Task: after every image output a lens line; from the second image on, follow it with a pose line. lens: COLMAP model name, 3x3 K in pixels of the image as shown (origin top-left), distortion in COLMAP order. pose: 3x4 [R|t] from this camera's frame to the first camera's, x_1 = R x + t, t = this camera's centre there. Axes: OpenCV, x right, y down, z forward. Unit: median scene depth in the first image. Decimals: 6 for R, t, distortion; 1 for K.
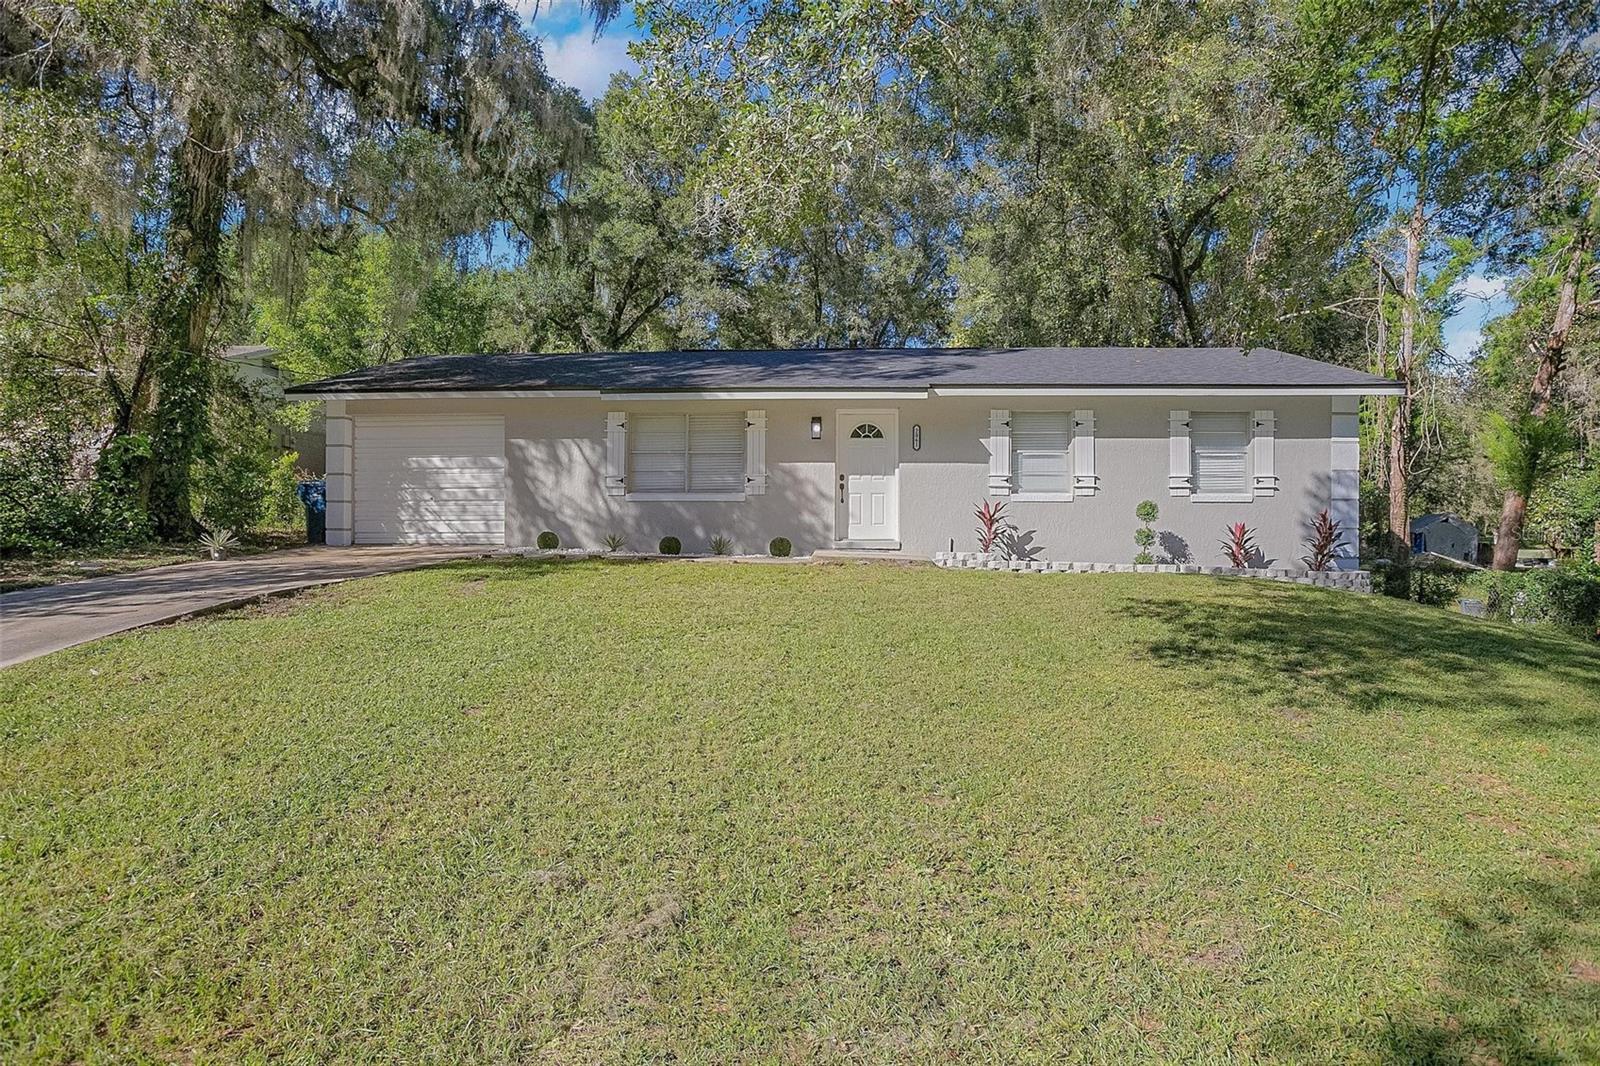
lens RADIAL K [[850.6, 0, 792.2], [0, 850.6, 519.7], [0, 0, 1]] dist [-0.048862, 0.012297]
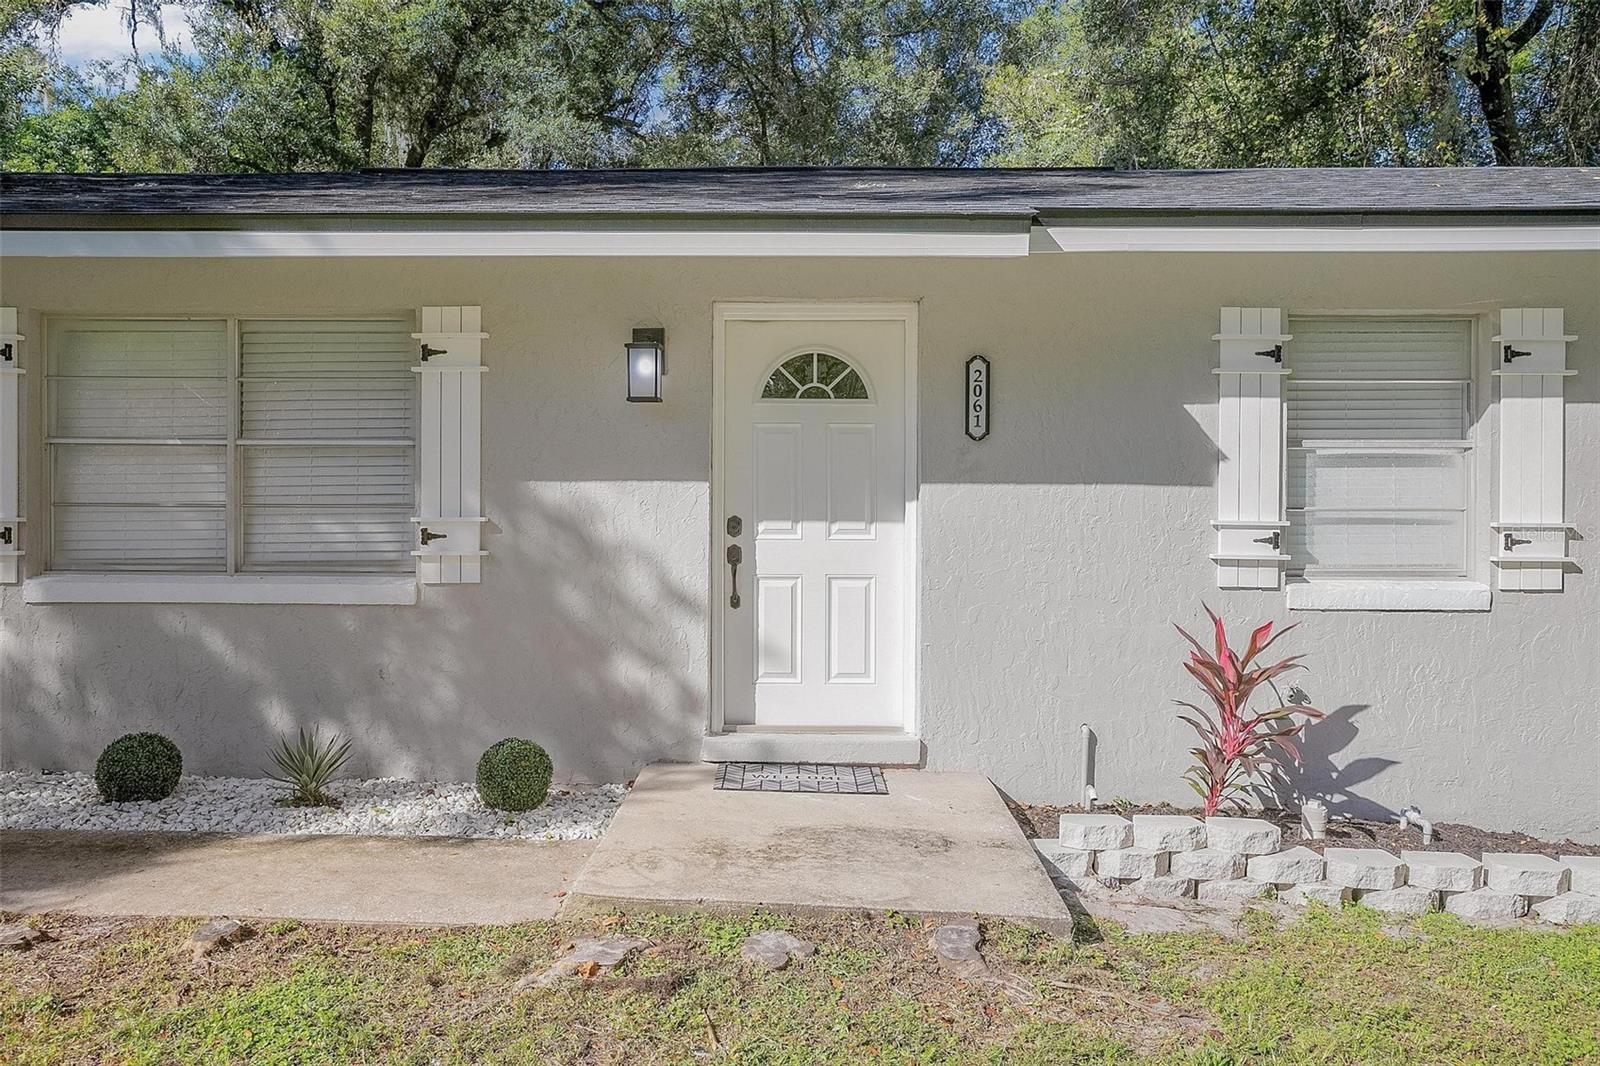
lens RADIAL K [[1238.6, 0, 802.2], [0, 1238.6, 543.1], [0, 0, 1]] dist [0.013526, 0.003184]
pose [[0.998715, -0.001318, 0.050658, 0.060520], [0.000029, 0.999676, 0.025454, -0.055858], [-0.050675, -0.025420, 0.998392, 0.553645]]
